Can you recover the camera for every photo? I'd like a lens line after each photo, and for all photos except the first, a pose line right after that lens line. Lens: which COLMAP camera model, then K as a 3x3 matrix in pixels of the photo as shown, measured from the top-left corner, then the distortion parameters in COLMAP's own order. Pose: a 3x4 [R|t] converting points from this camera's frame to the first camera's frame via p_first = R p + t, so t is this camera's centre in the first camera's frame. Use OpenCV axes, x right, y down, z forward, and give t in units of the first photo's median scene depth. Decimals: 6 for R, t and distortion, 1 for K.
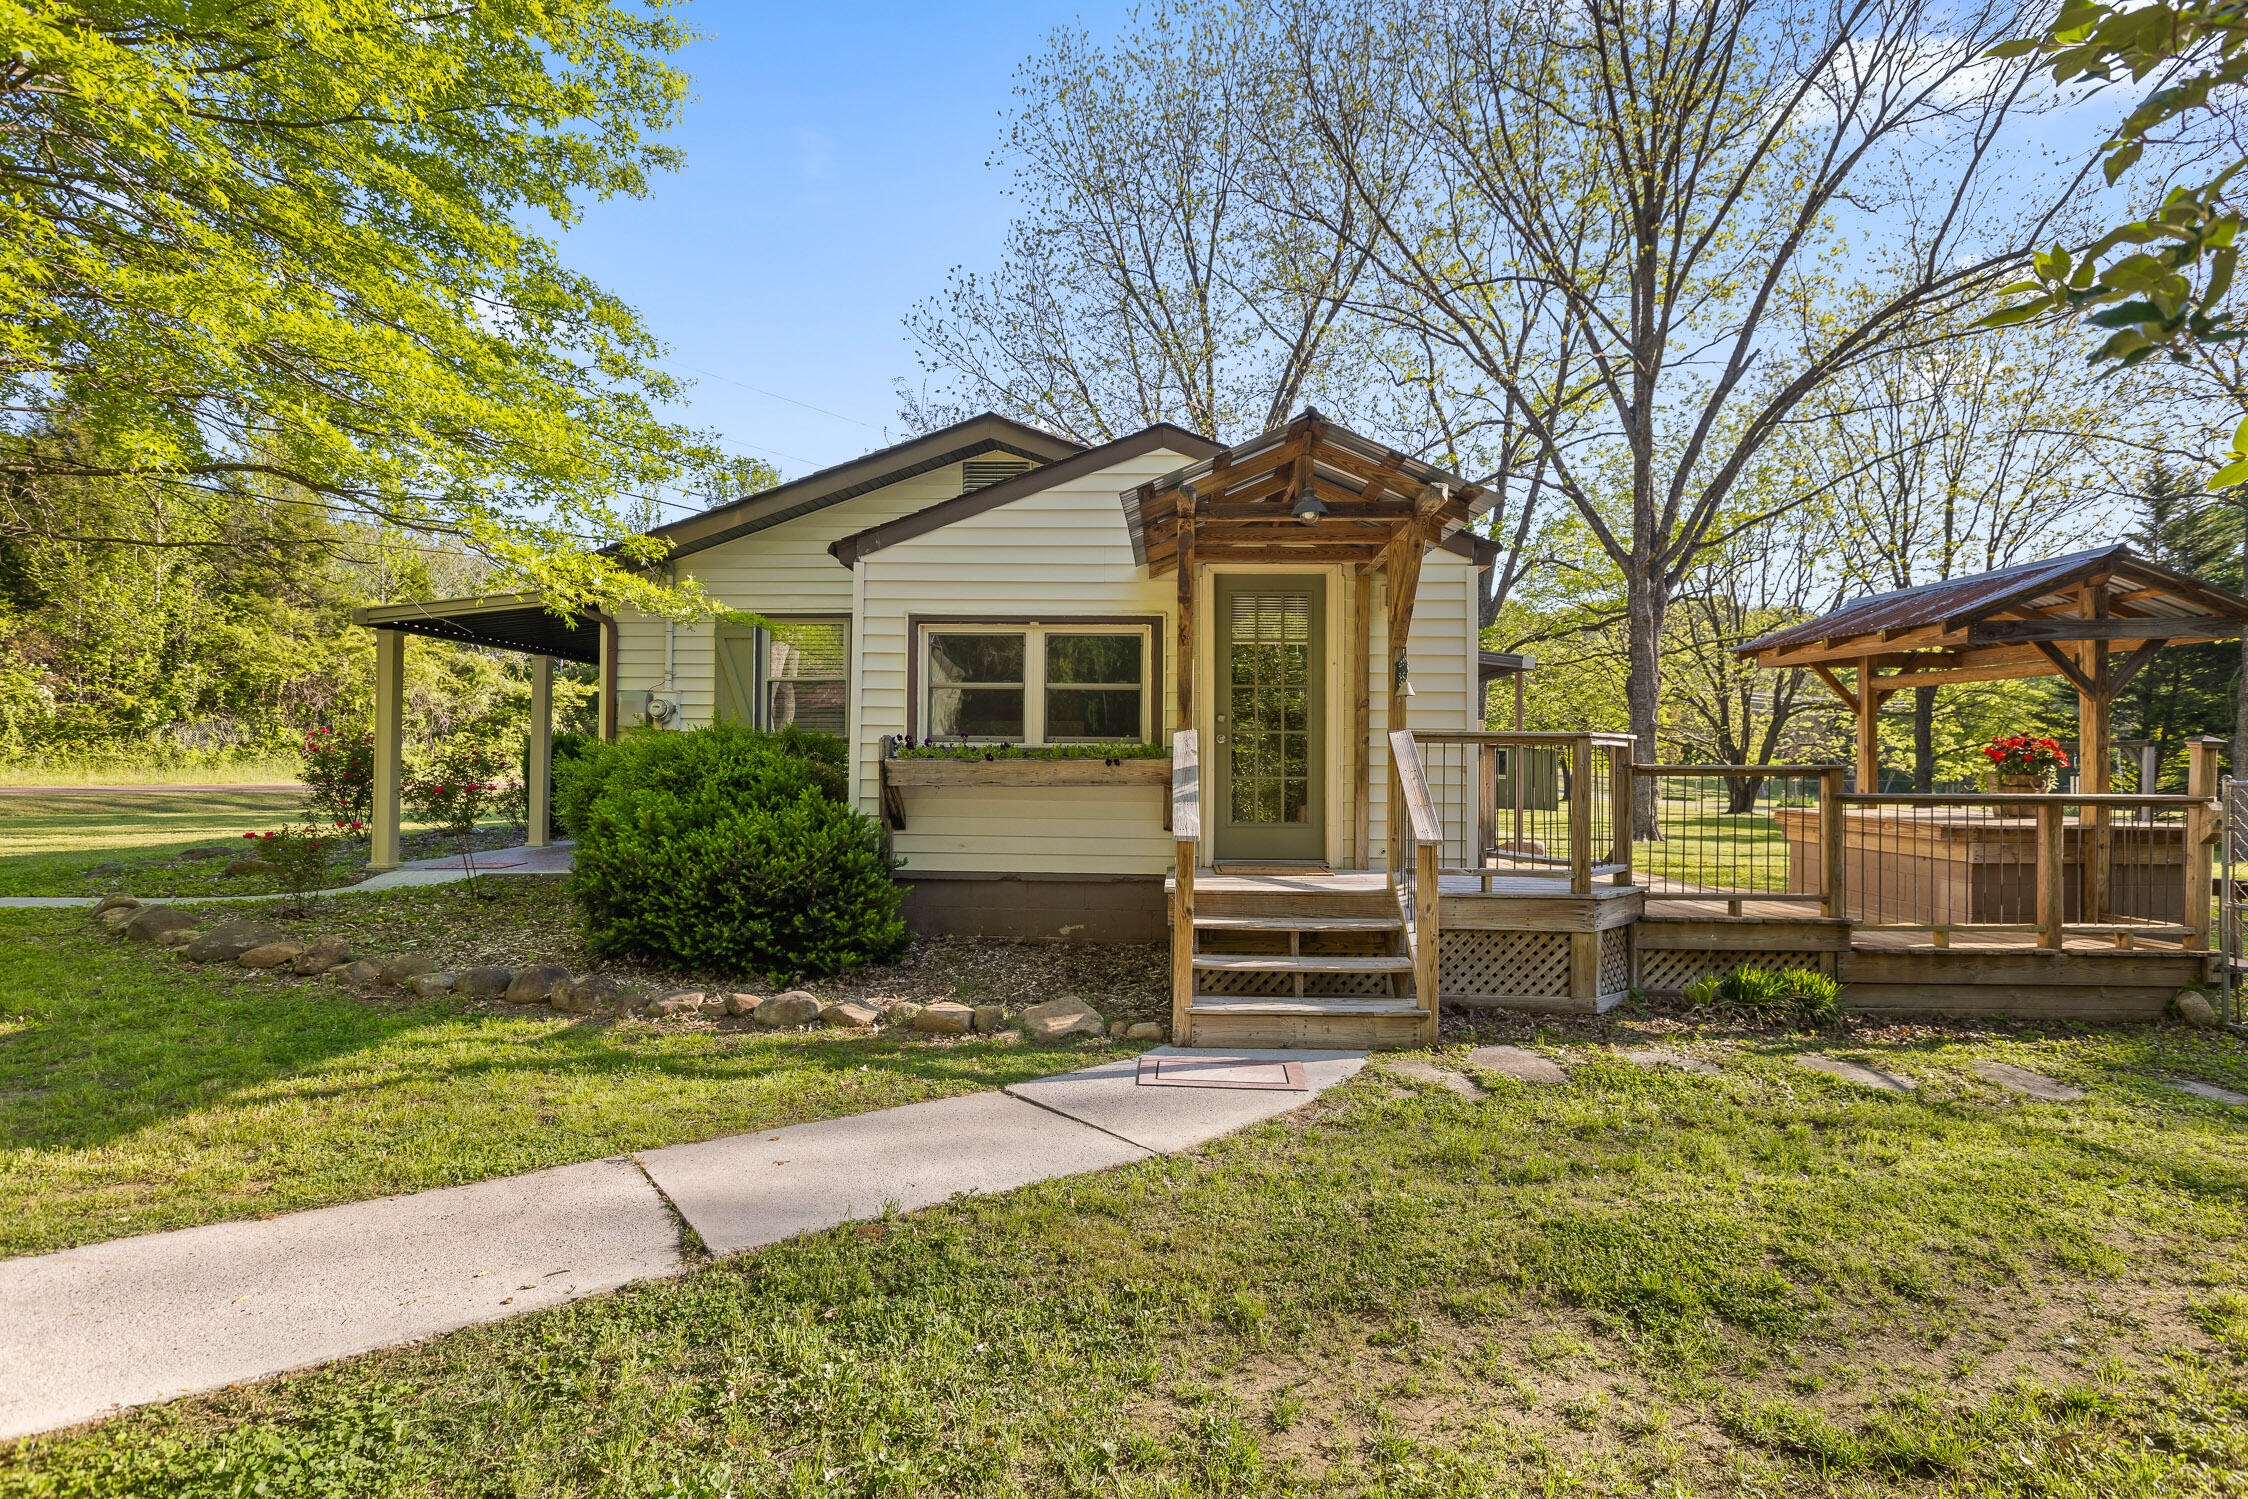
lens RADIAL K [[1118.1, 0, 1127.1], [0, 1118.1, 740.6], [0, 0, 1]] dist [-0.005817, -0.000802]
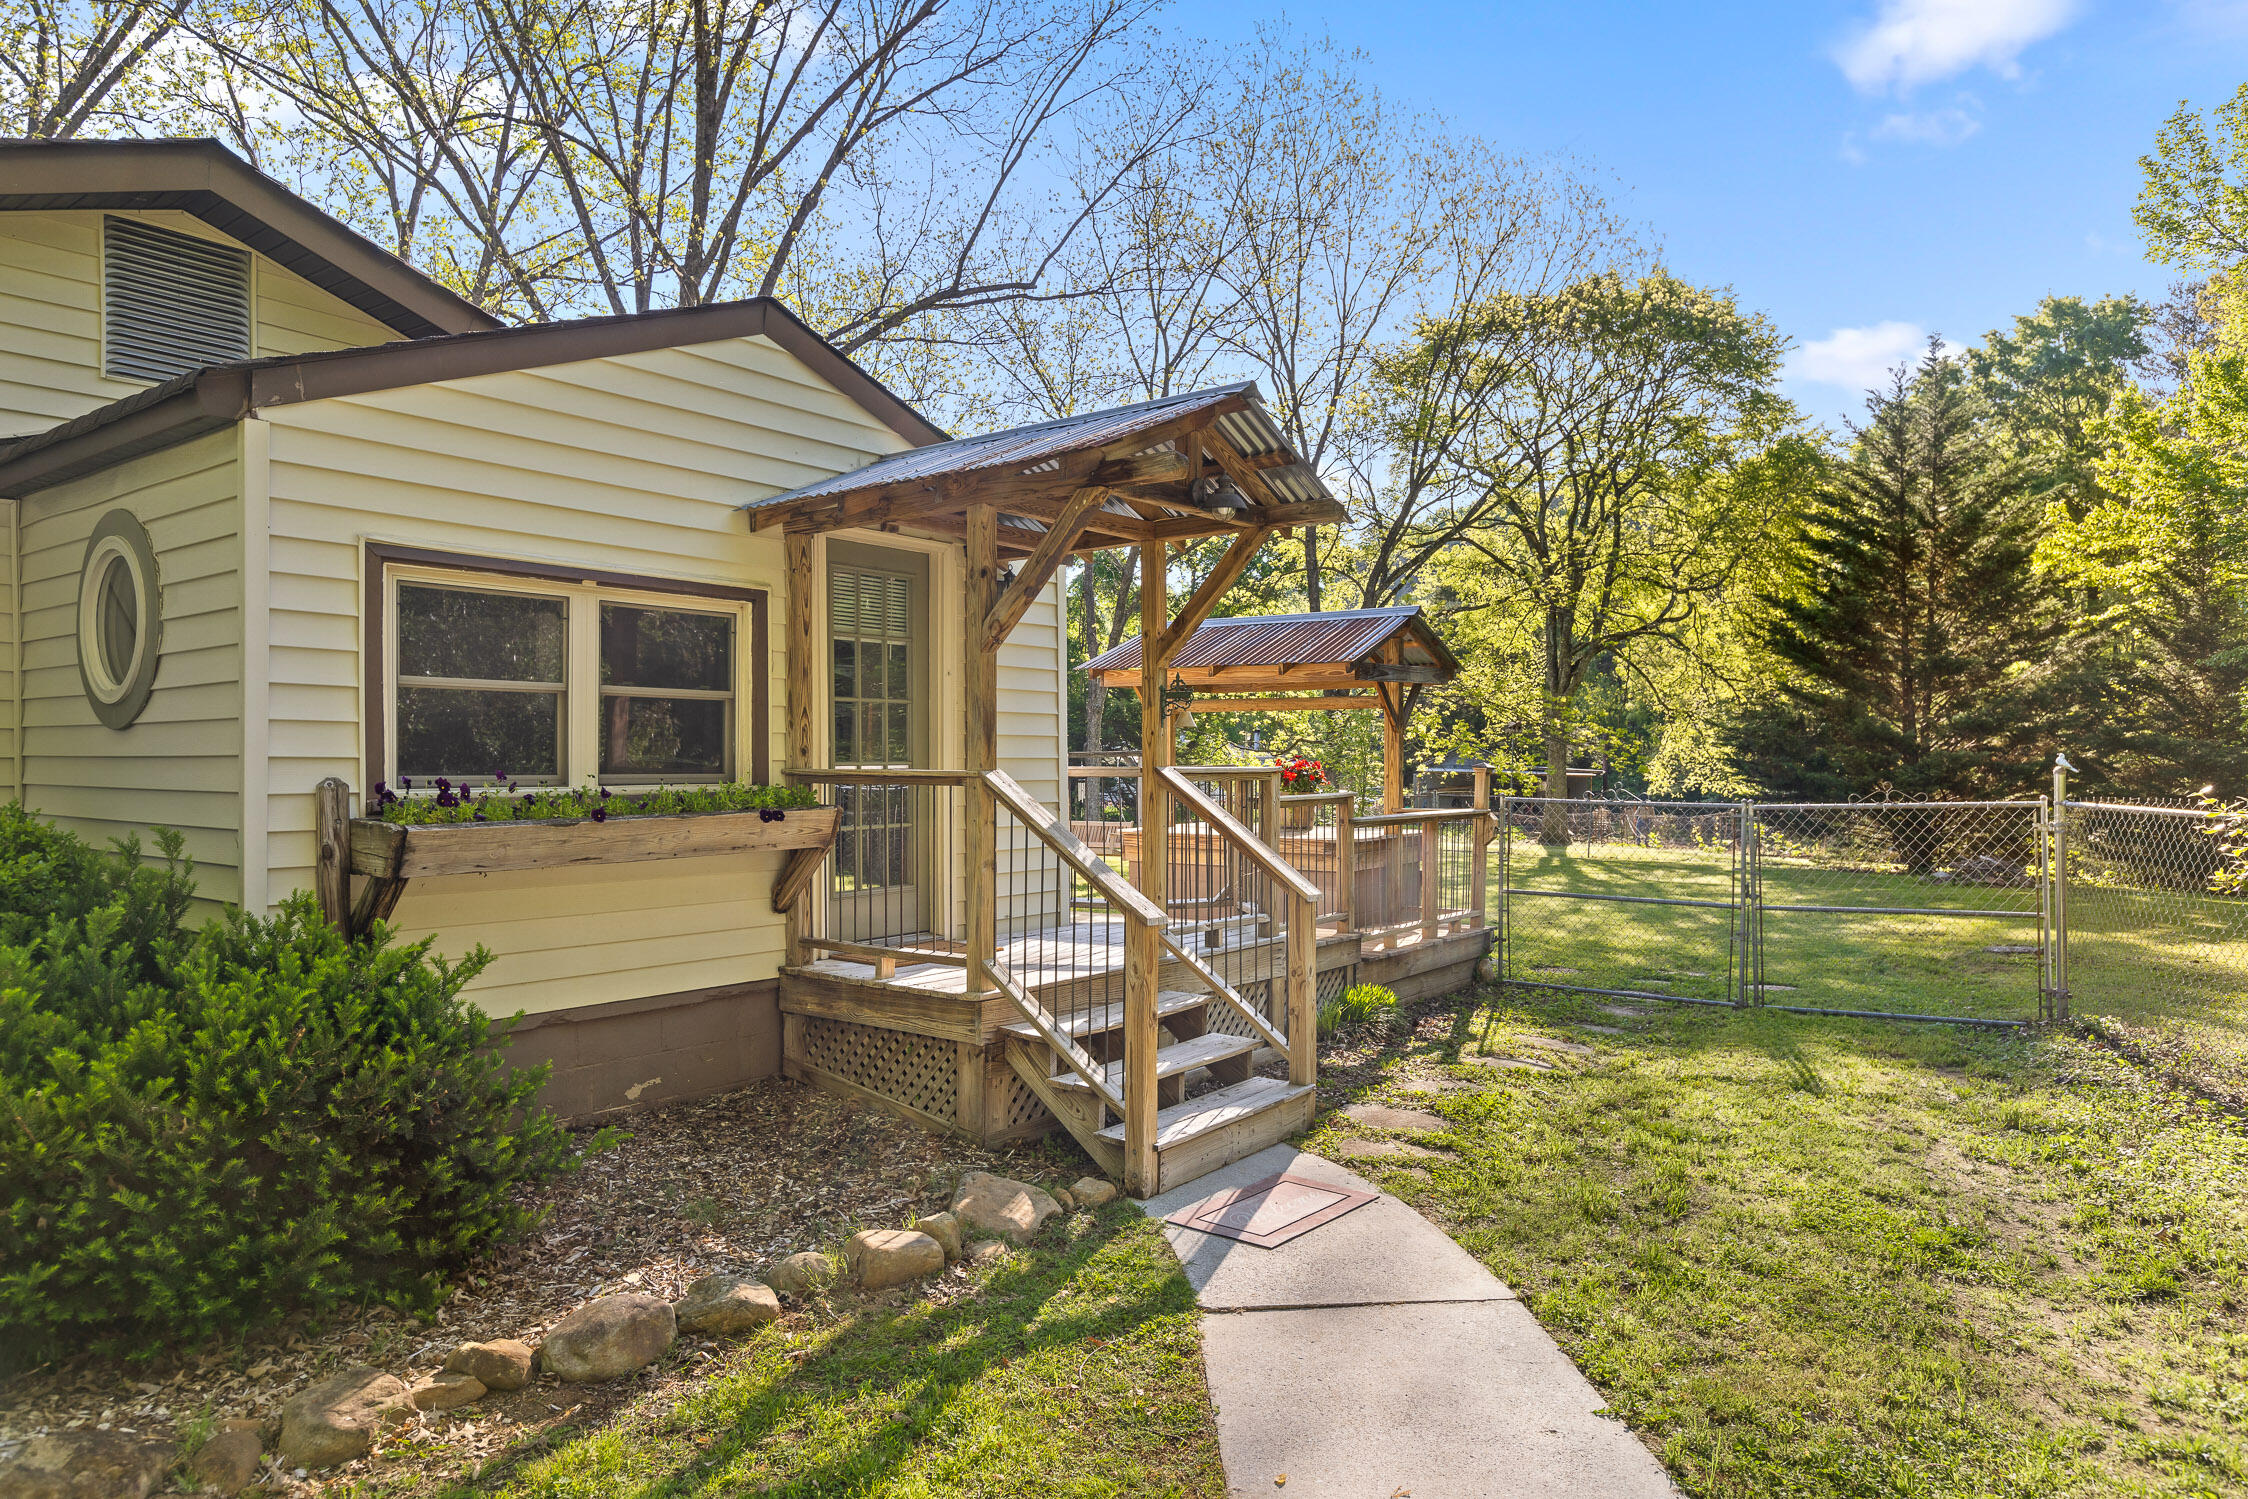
lens RADIAL K [[1432.7, 0, 1117.8], [0, 1432.7, 758.2], [0, 0, 1]] dist [0.006600, -0.003400]
pose [[0.563650, -0.007233, 0.825982, -0.553214], [-0.003749, 0.999929, 0.011315, -0.023058], [-0.826006, -0.009475, 0.563582, 0.352421]]
